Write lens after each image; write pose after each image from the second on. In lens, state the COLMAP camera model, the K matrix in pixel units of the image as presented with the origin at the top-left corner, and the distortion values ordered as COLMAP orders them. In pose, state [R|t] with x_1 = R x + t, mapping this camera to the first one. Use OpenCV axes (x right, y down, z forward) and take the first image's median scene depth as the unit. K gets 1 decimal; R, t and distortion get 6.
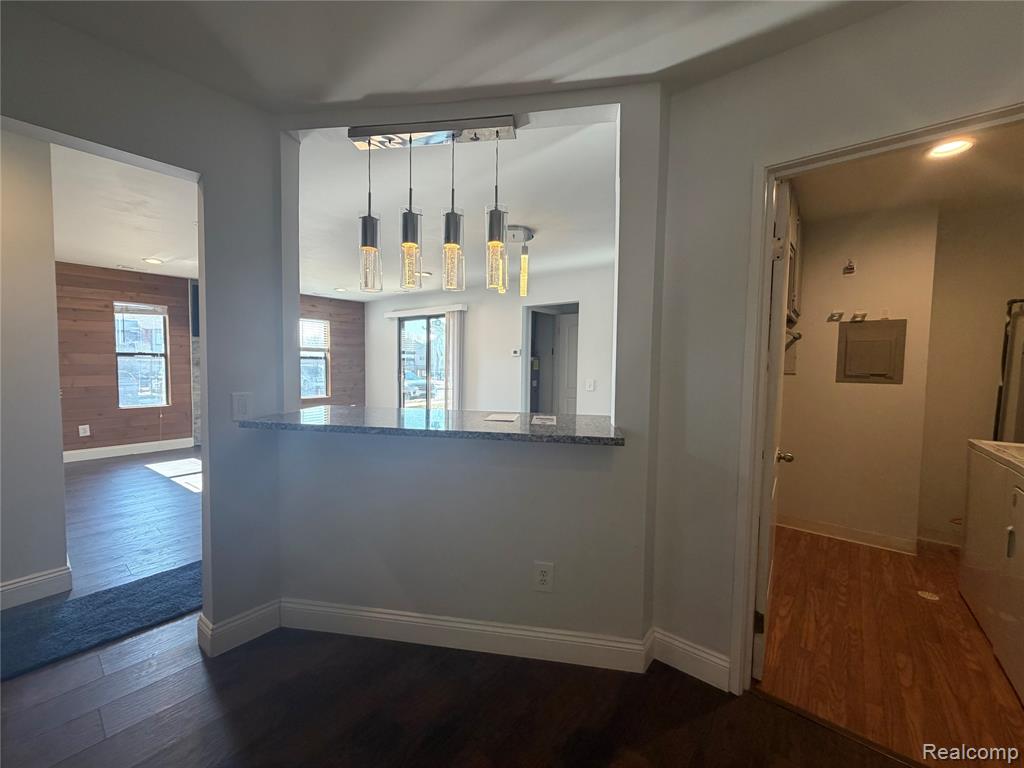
lens RADIAL K [[409.5, 0, 512.0], [0, 409.5, 384.0], [0, 0, 1]] dist [0.000097, -0.000268]
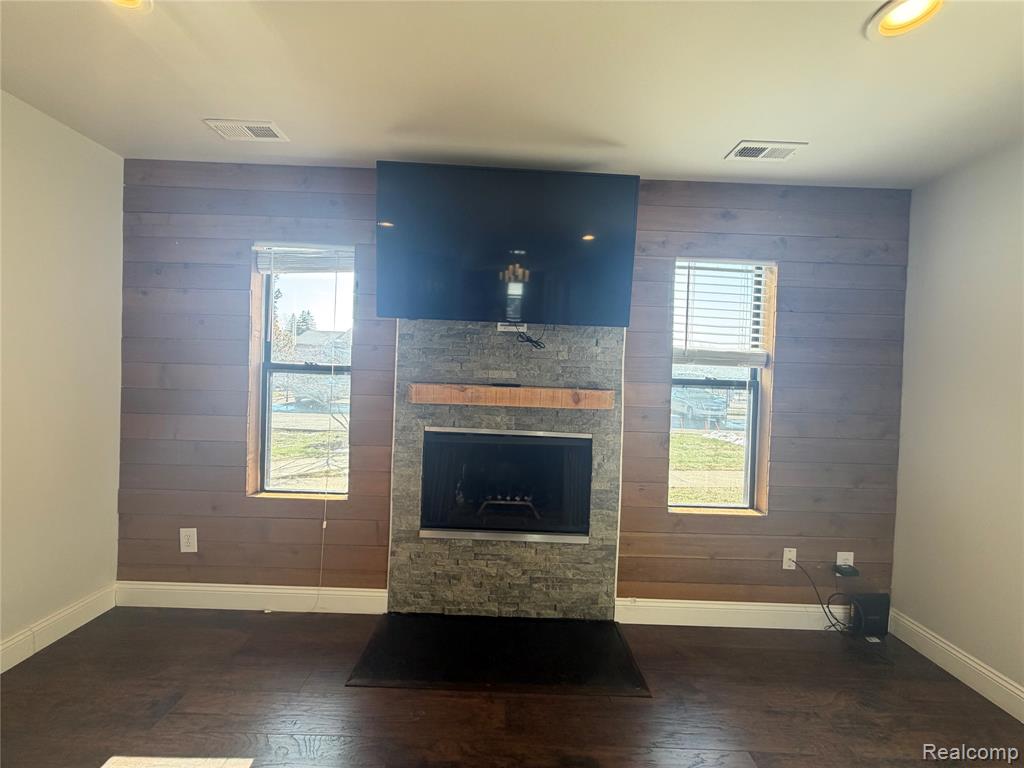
lens RADIAL K [[409.5, 0, 512.0], [0, 409.5, 384.0], [0, 0, 1]] dist [0.000097, -0.000268]
pose [[0.635338, 0.026718, -0.771772, -0.412974], [-0.067662, 0.997484, -0.021169, -0.056352], [0.769264, 0.065669, 0.635547, 0.819196]]
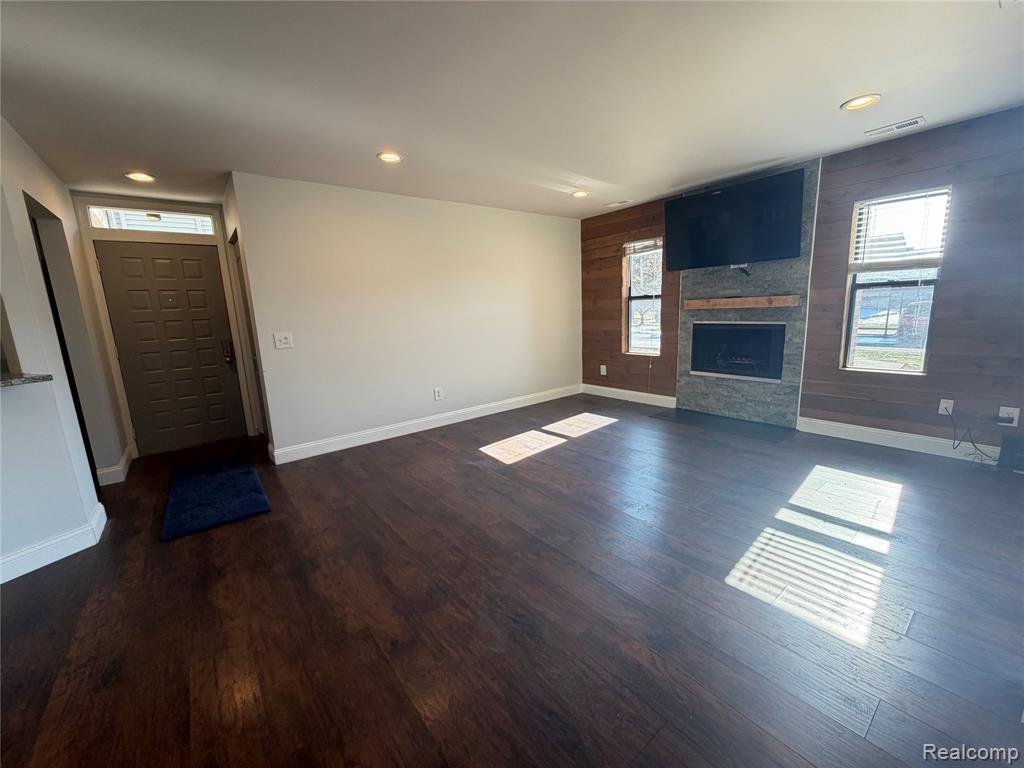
lens RADIAL K [[409.5, 0, 512.0], [0, 409.5, 384.0], [0, 0, 1]] dist [0.000097, -0.000268]
pose [[-0.212041, 0.173032, -0.961820, 0.070157], [-0.011788, 0.983676, 0.179563, -0.038420], [0.977190, 0.049413, -0.206540, 0.829677]]
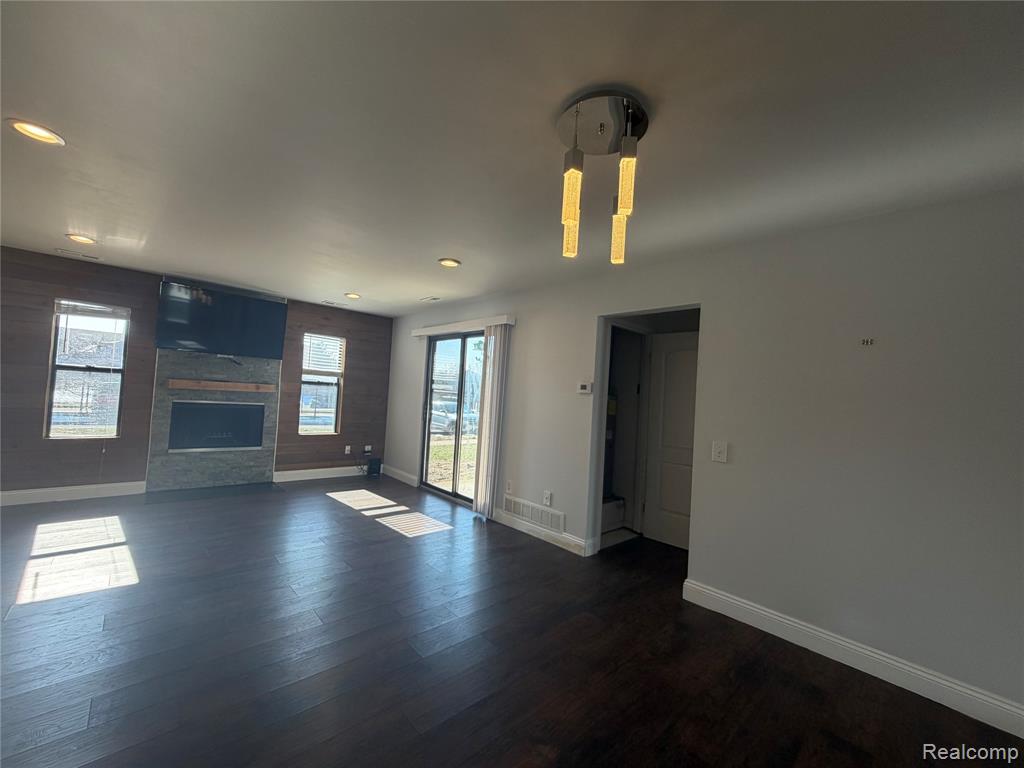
lens RADIAL K [[409.5, 0, 512.0], [0, 409.5, 384.0], [0, 0, 1]] dist [0.000097, -0.000268]
pose [[0.989003, 0.042792, -0.141570, -0.011696], [-0.054721, 0.995172, -0.081470, -0.022580], [0.137401, 0.088321, 0.986570, 0.325531]]
